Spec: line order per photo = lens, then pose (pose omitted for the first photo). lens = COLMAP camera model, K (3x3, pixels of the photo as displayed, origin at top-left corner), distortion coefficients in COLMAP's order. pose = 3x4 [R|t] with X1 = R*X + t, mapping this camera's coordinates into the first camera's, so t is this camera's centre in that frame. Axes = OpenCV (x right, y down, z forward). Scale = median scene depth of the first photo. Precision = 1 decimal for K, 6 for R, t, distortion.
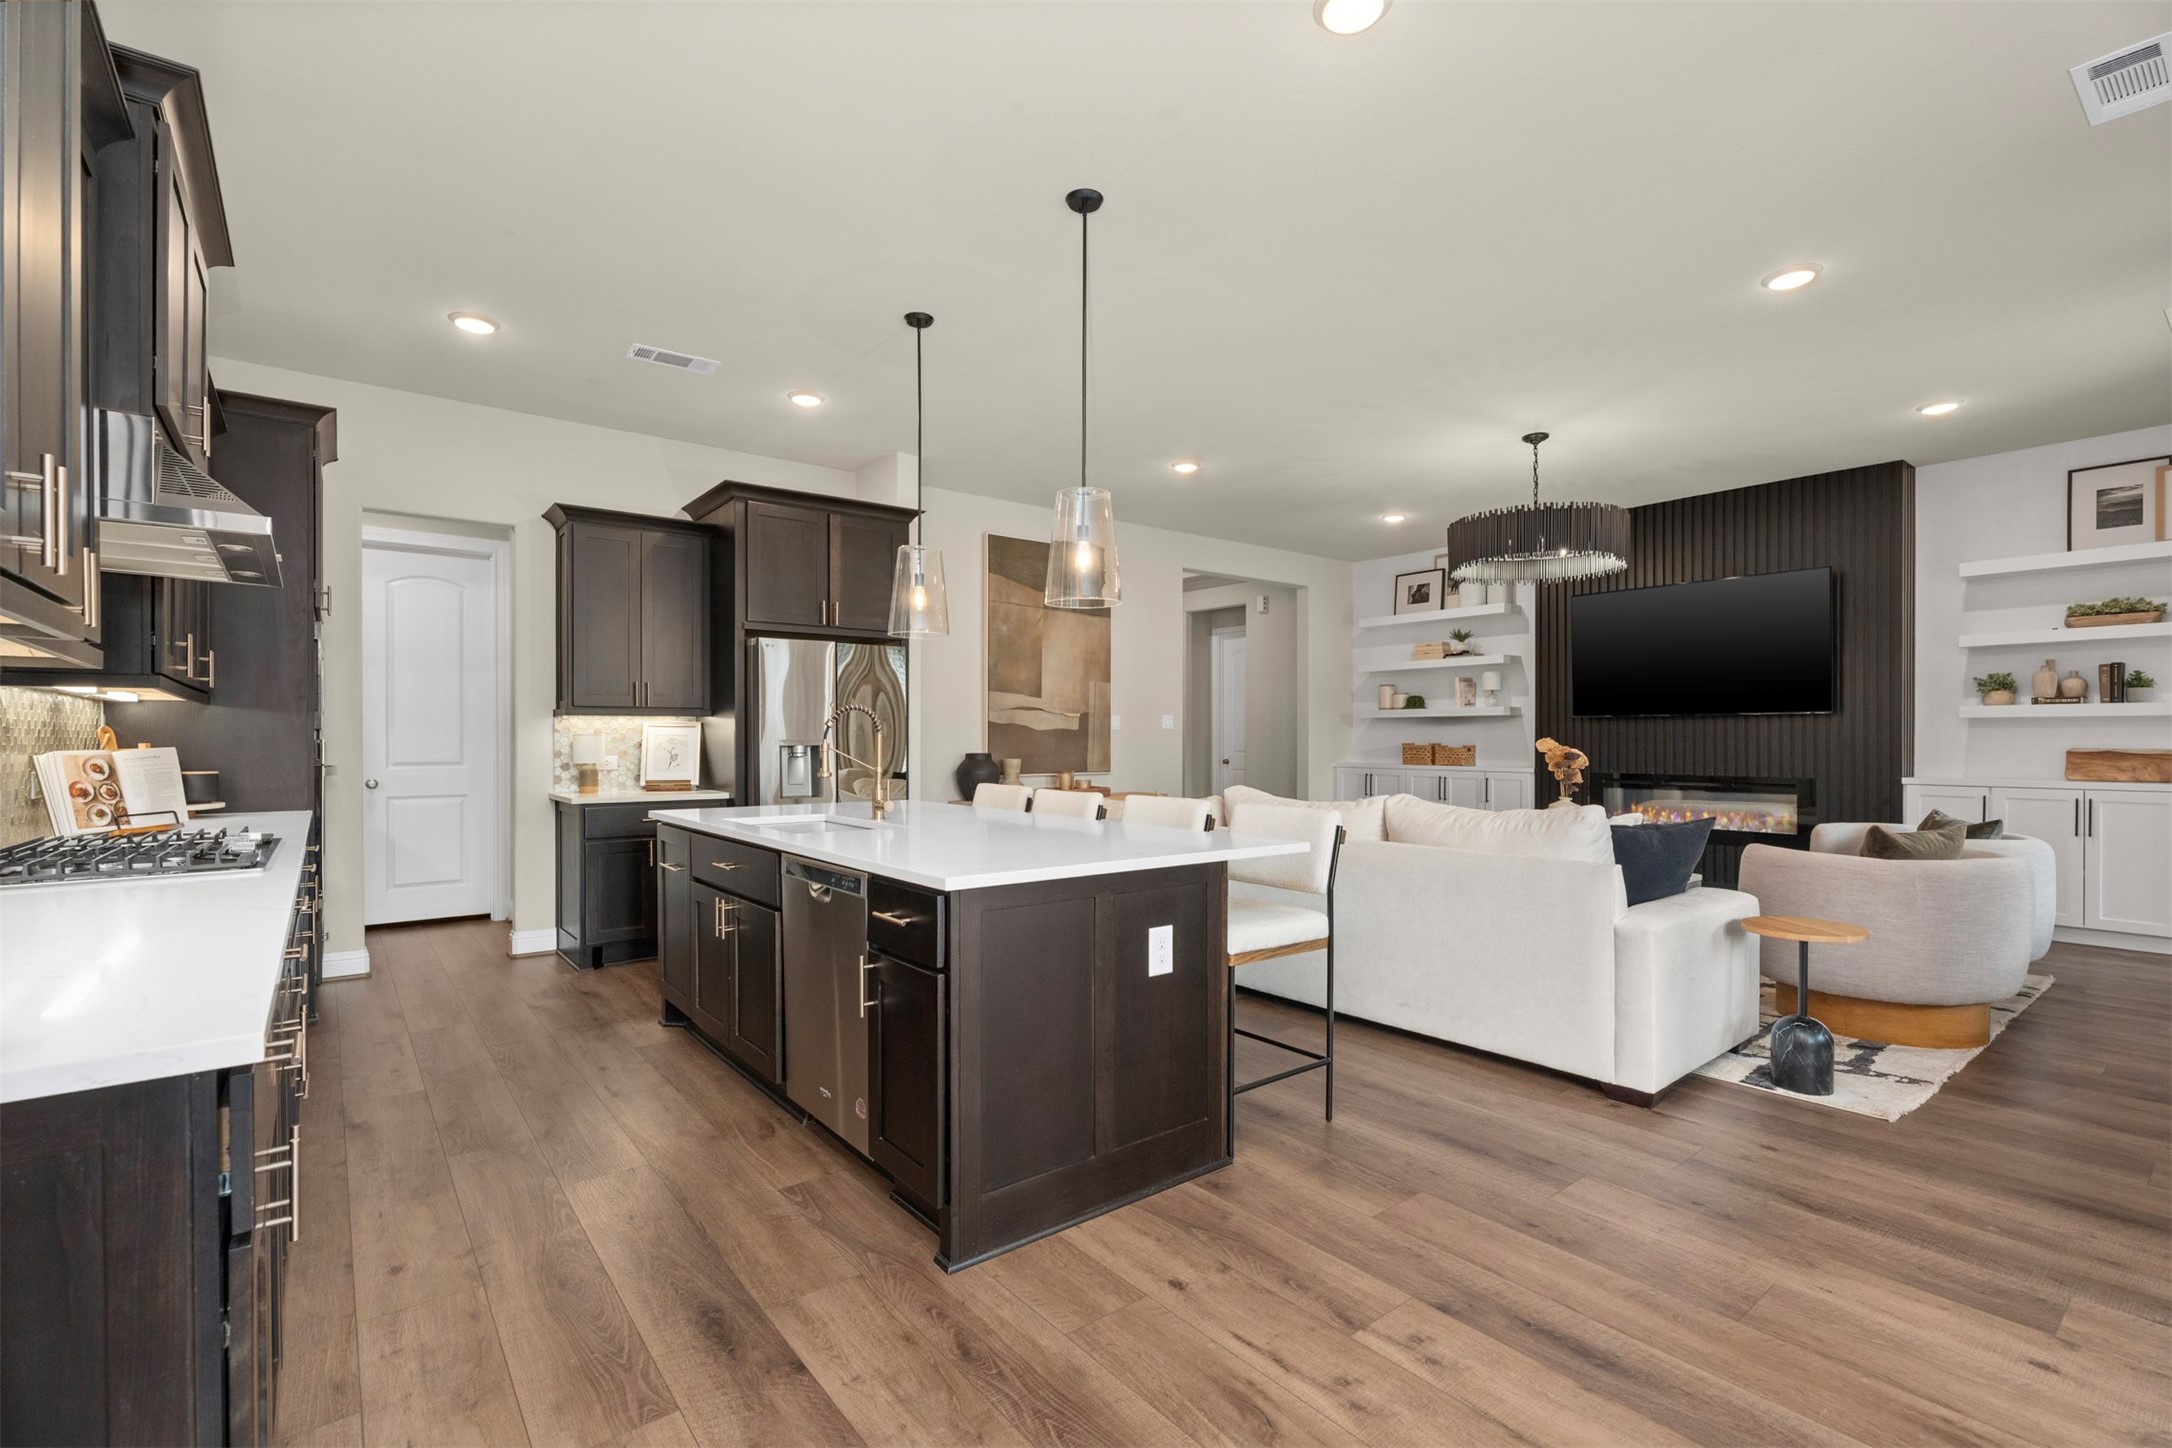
lens RADIAL K [[963.4, 0, 1081.5], [0, 963.4, 736.9], [0, 0, 1]] dist [0.004646, 0.001380]
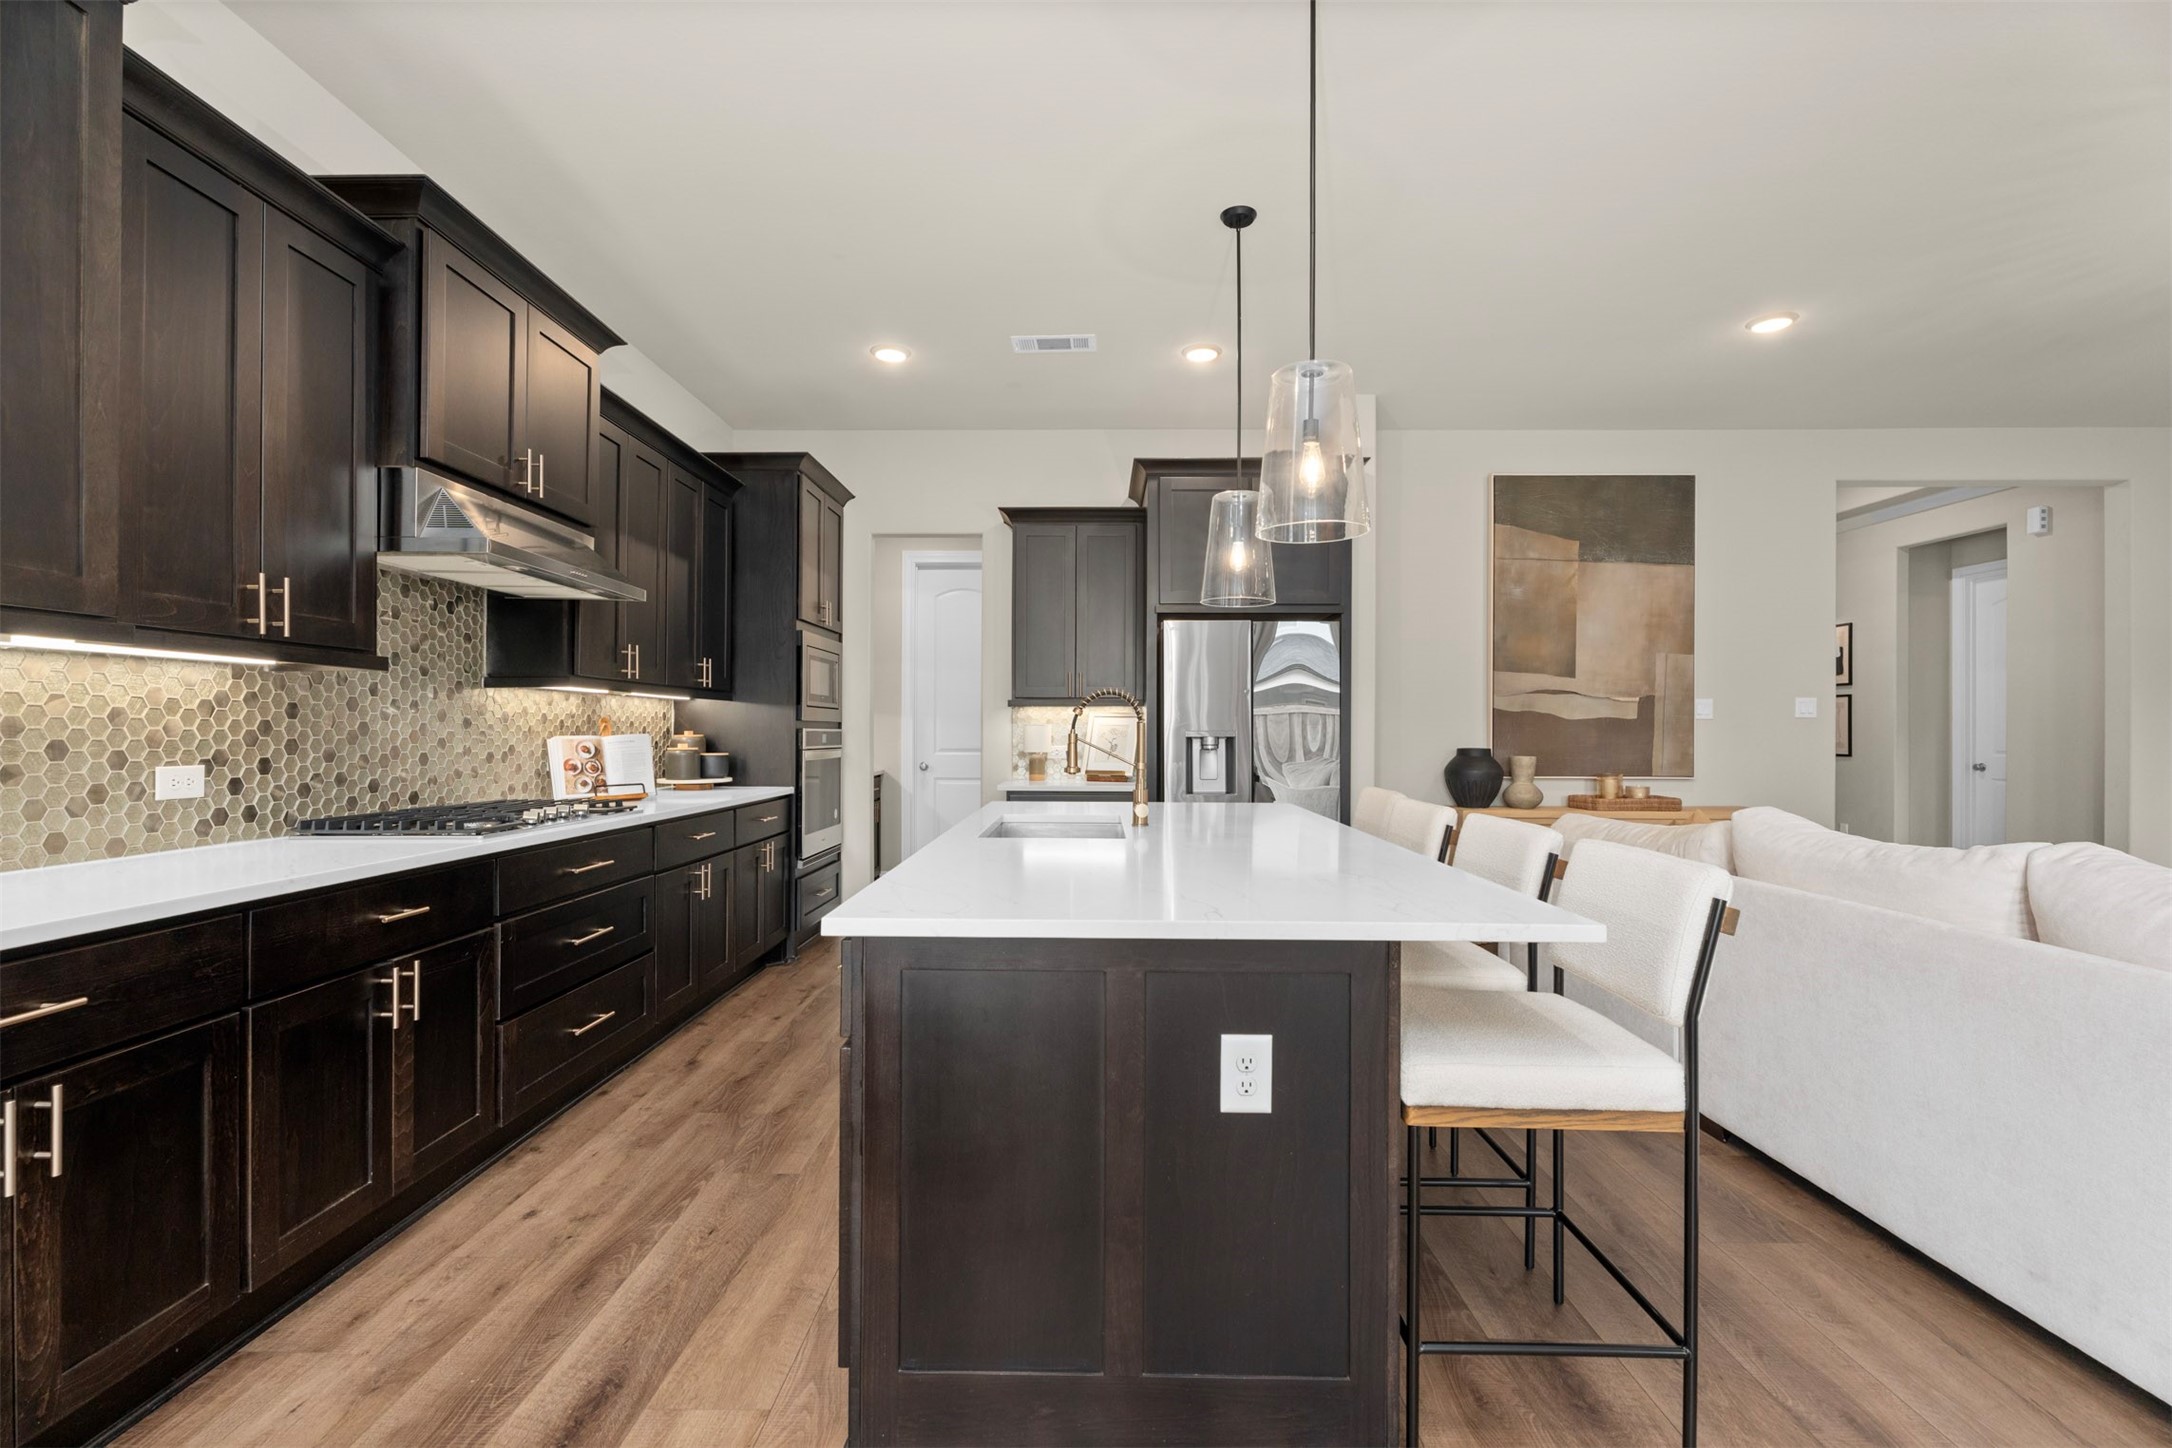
lens RADIAL K [[963.4, 0, 1085.0], [0, 963.4, 720.9], [0, 0, 1]] dist [0.004646, 0.001380]
pose [[0.780475, -0.001674, -0.625184, 0.185888], [-0.003109, 0.999974, -0.006559, 0.000170], [0.625179, 0.007062, 0.780450, 0.216965]]
